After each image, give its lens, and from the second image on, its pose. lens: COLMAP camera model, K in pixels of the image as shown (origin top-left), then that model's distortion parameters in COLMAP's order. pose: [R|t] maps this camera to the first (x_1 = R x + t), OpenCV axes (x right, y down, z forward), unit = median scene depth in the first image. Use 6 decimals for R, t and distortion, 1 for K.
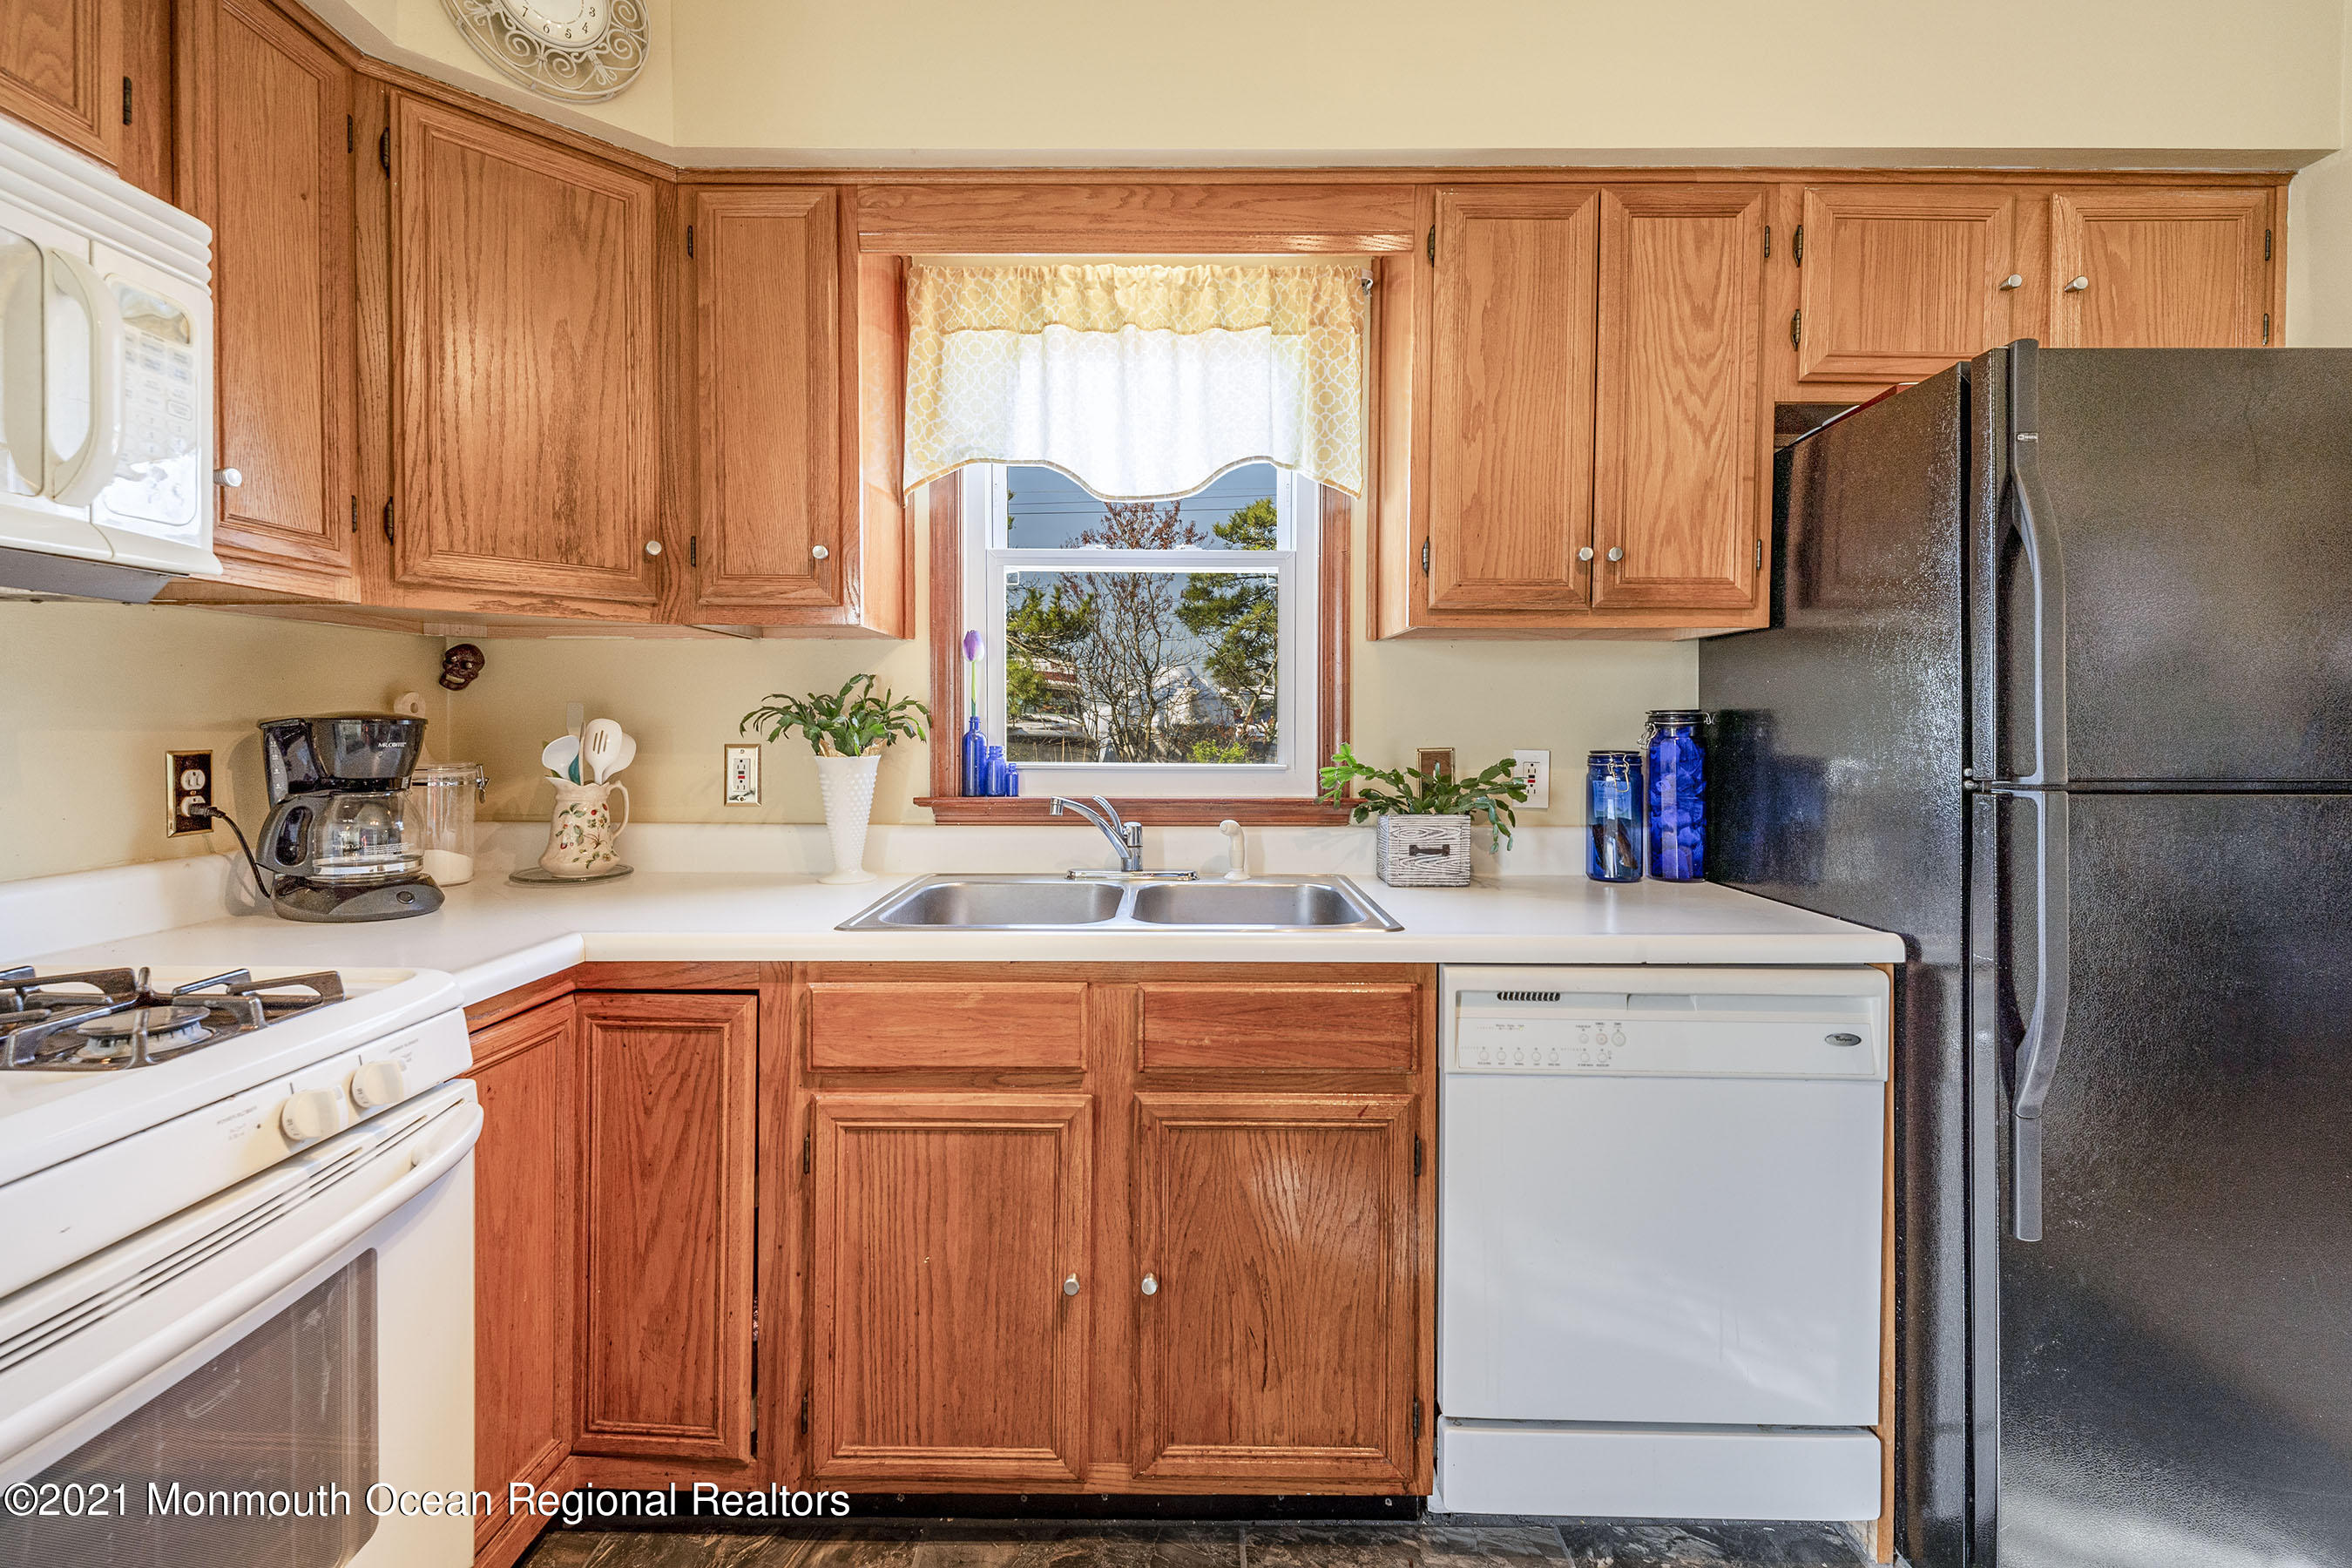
lens RADIAL K [[1009.2, 0, 1182.3], [0, 1009.2, 741.4], [0, 0, 1]] dist [0.023128, -0.012519]
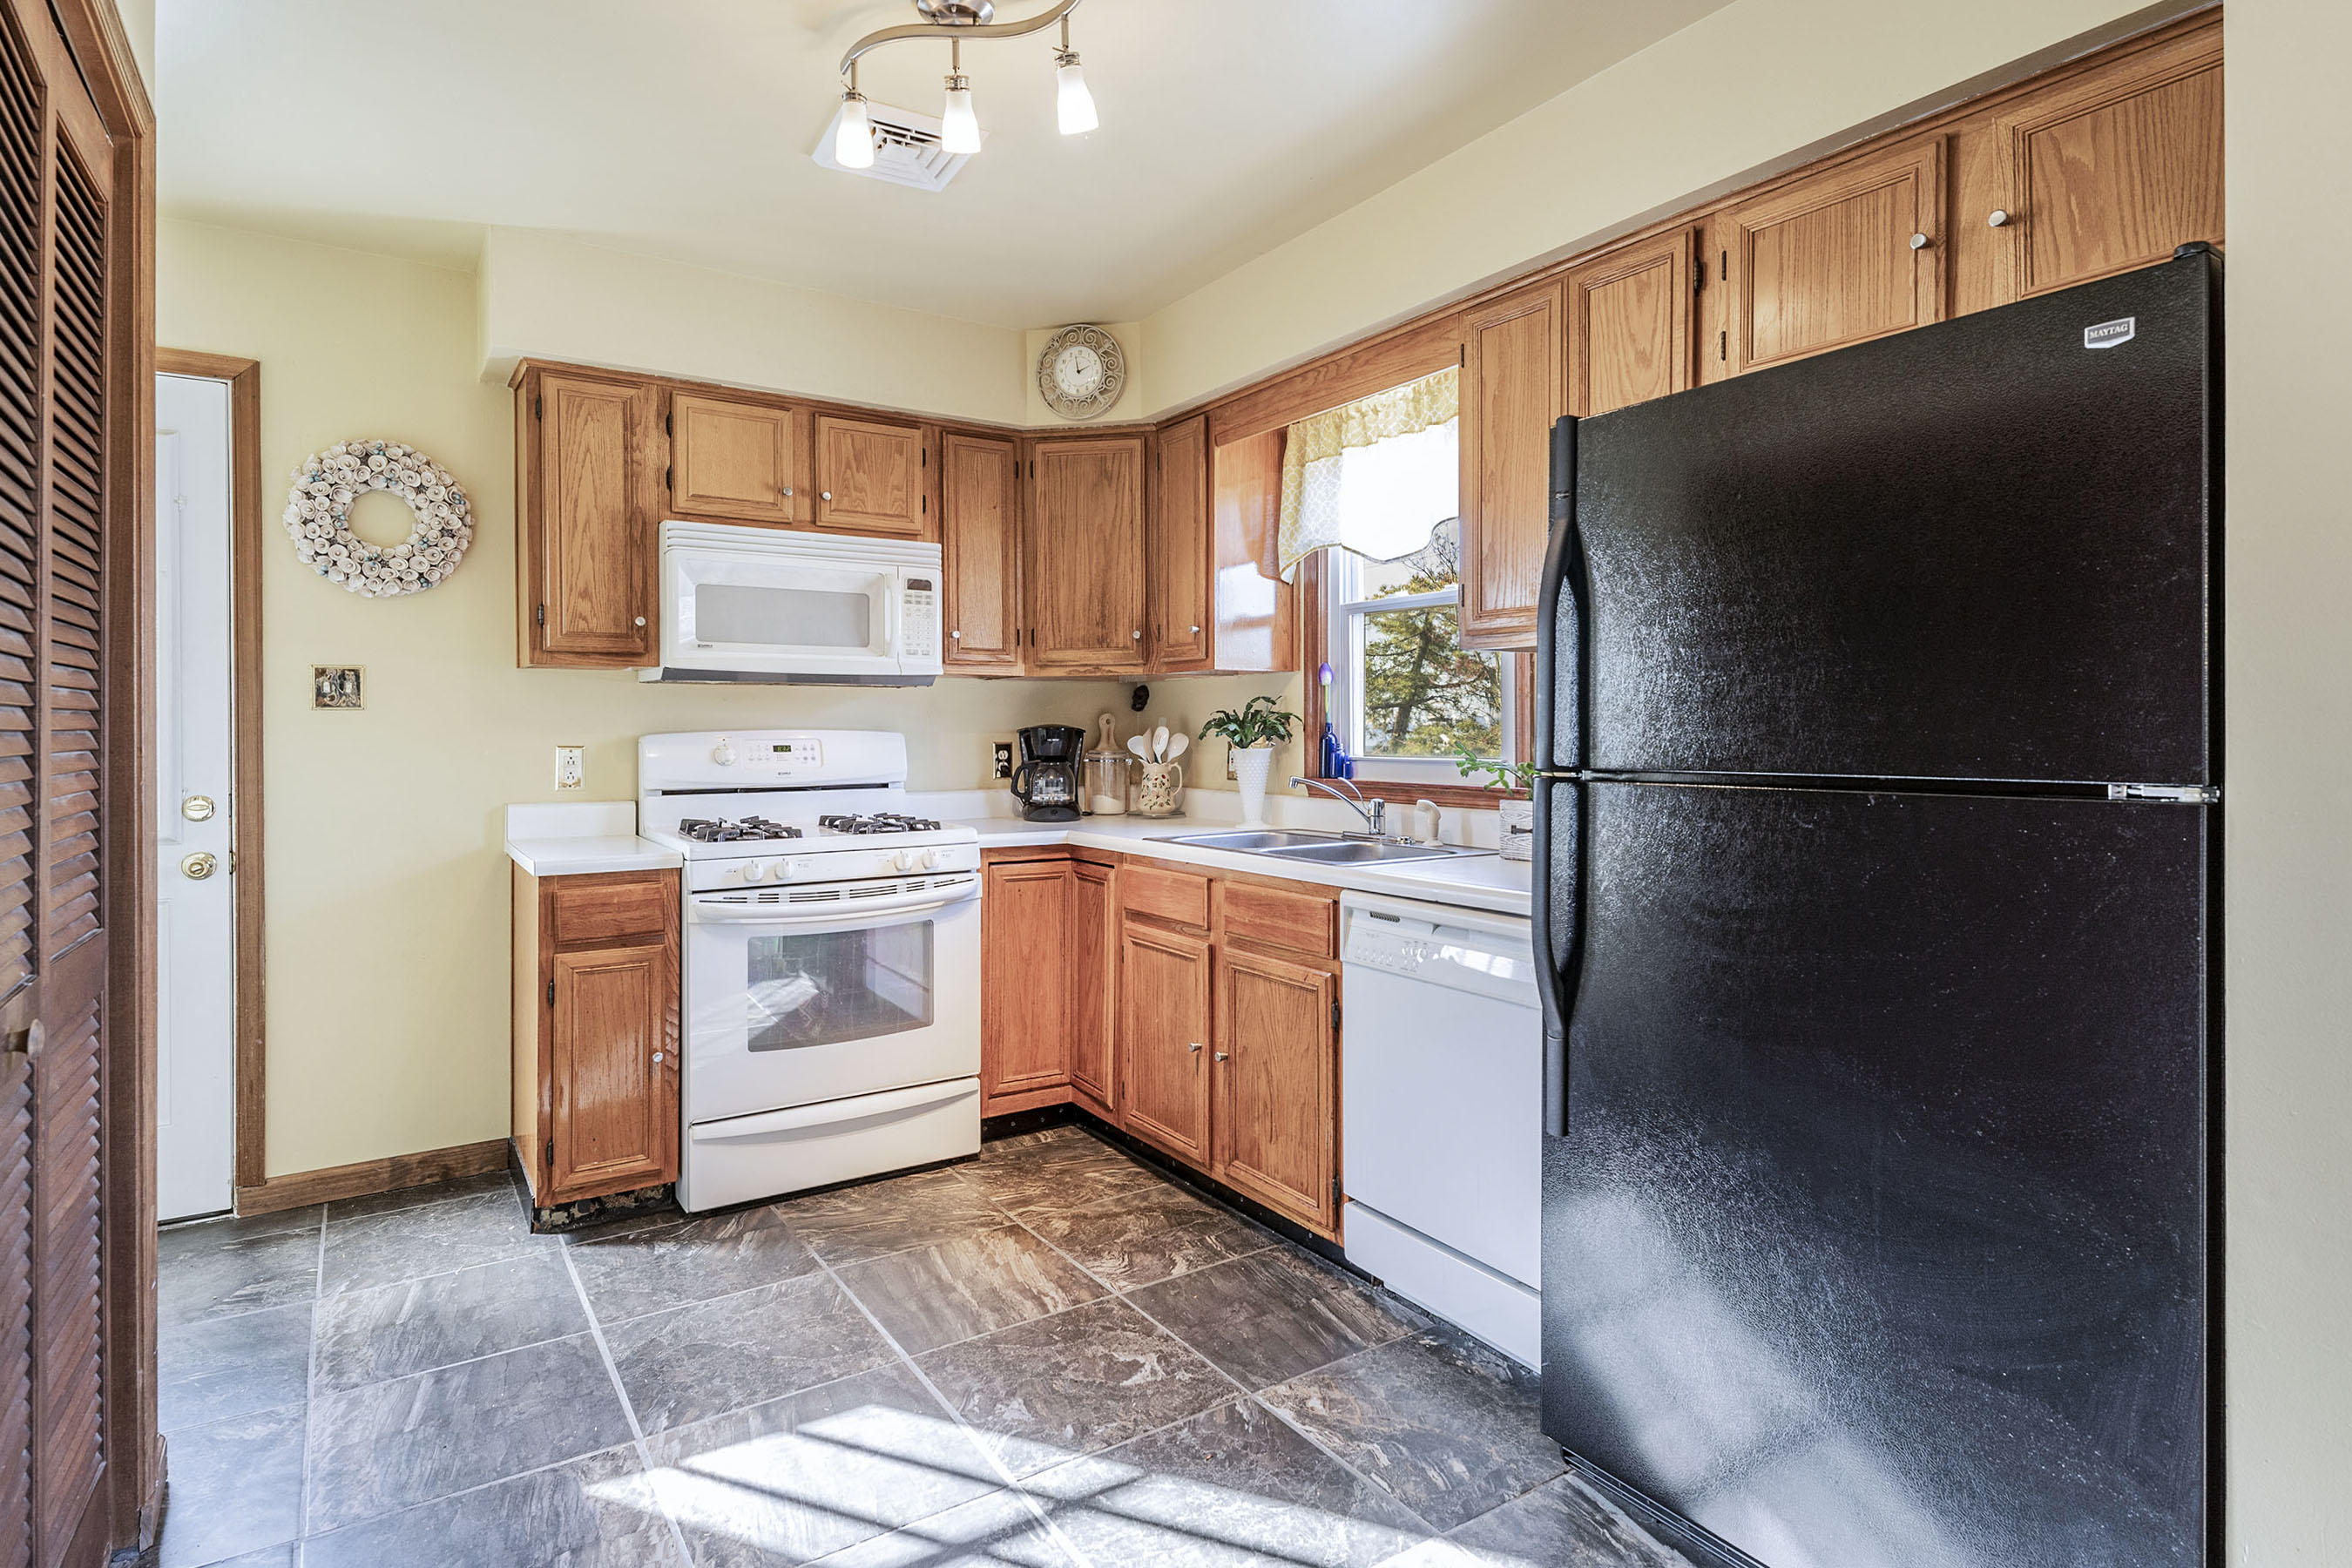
lens RADIAL K [[1218.7, 0, 1179.3], [0, 1218.7, 727.5], [0, 0, 1]] dist [0.042080, -0.029188]
pose [[0.556123, -0.006730, -0.831073, 1.458305], [-0.007370, 0.999888, -0.013029, 0.008404], [0.831068, 0.013371, 0.556011, -0.183499]]
